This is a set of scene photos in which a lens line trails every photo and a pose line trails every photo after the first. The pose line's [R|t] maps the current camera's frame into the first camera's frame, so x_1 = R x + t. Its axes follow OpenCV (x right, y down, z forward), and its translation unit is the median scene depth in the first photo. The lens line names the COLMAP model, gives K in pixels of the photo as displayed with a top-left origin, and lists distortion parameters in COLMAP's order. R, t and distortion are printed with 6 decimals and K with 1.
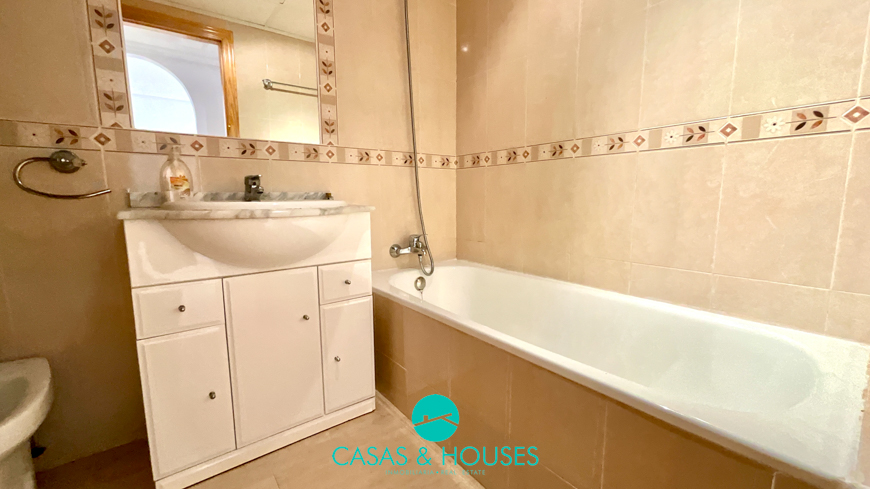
lens RADIAL K [[354.1, 0, 434.0], [0, 354.1, 238.6], [0, 0, 1]] dist [0.001379, 0.001439]
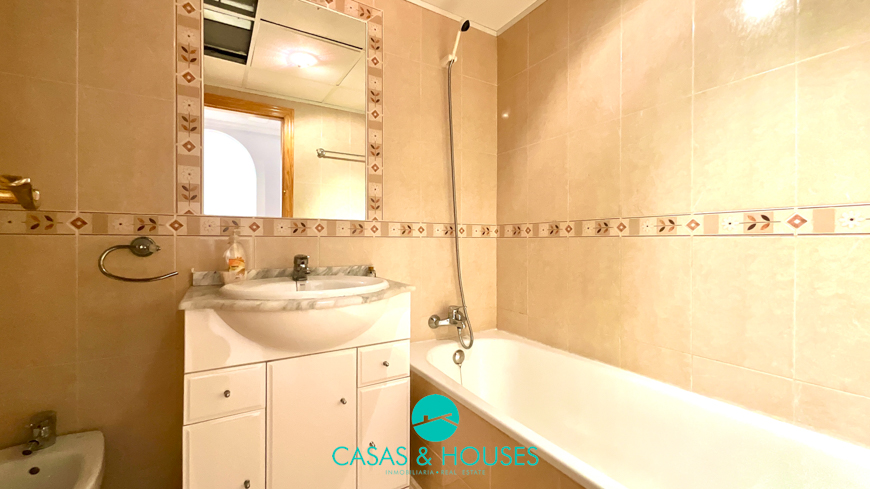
lens RADIAL K [[354.1, 0, 434.5], [0, 354.1, 239.7], [0, 0, 1]] dist [0.001379, 0.001439]
pose [[0.993970, 0.009599, -0.109231, -0.003350], [-0.023273, 0.991934, -0.124603, -0.088341], [0.107154, 0.126394, 0.986176, -0.004071]]
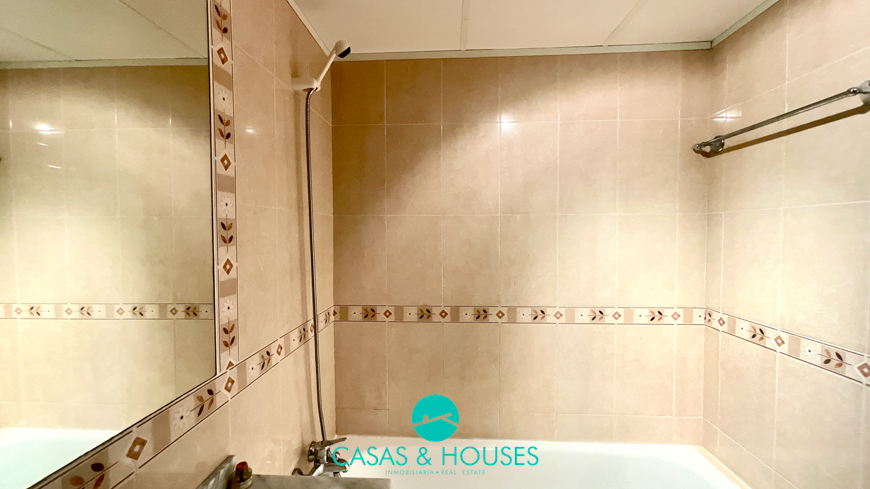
lens RADIAL K [[354.1, 0, 438.8], [0, 354.1, 243.8], [0, 0, 1]] dist [0.001379, 0.001439]
pose [[0.648207, -0.020052, 0.761200, -0.537734], [0.094227, 0.994082, -0.054053, -0.427523], [-0.755611, 0.106763, 0.646261, 0.422971]]
